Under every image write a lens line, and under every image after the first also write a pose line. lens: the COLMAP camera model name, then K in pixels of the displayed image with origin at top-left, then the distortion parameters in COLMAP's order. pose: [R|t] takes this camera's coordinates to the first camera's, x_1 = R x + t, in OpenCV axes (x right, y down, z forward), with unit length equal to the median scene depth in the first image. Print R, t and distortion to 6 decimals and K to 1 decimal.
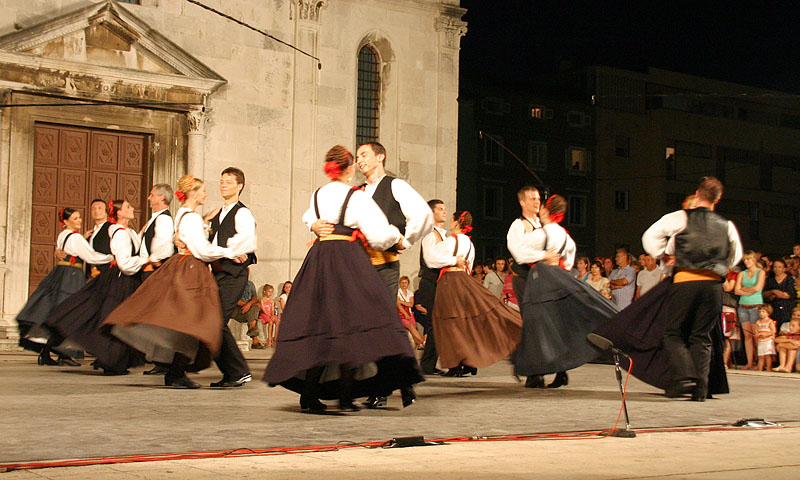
lens RADIAL K [[1171.1, 0, 395.0], [0, 1171.1, 253.1], [0, 0, 1]] dist [-0.006664, 0.449981]
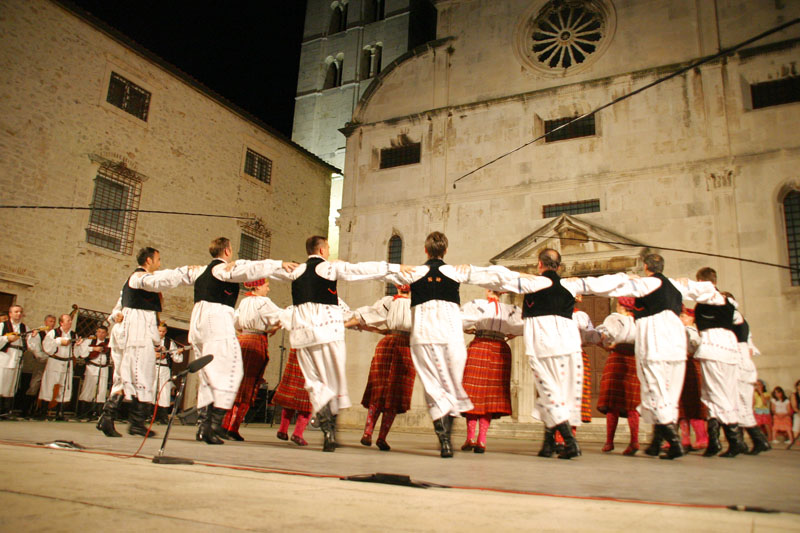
lens RADIAL K [[658.1, 0, 400.0], [0, 658.1, 266.5], [0, 0, 1]] dist [-0.171118, 0.172360]
pose [[0.475241, -0.210963, -0.854190, 0.373211], [0.015897, 0.972730, -0.231395, 0.051948], [0.879712, 0.096389, 0.465635, 0.381137]]
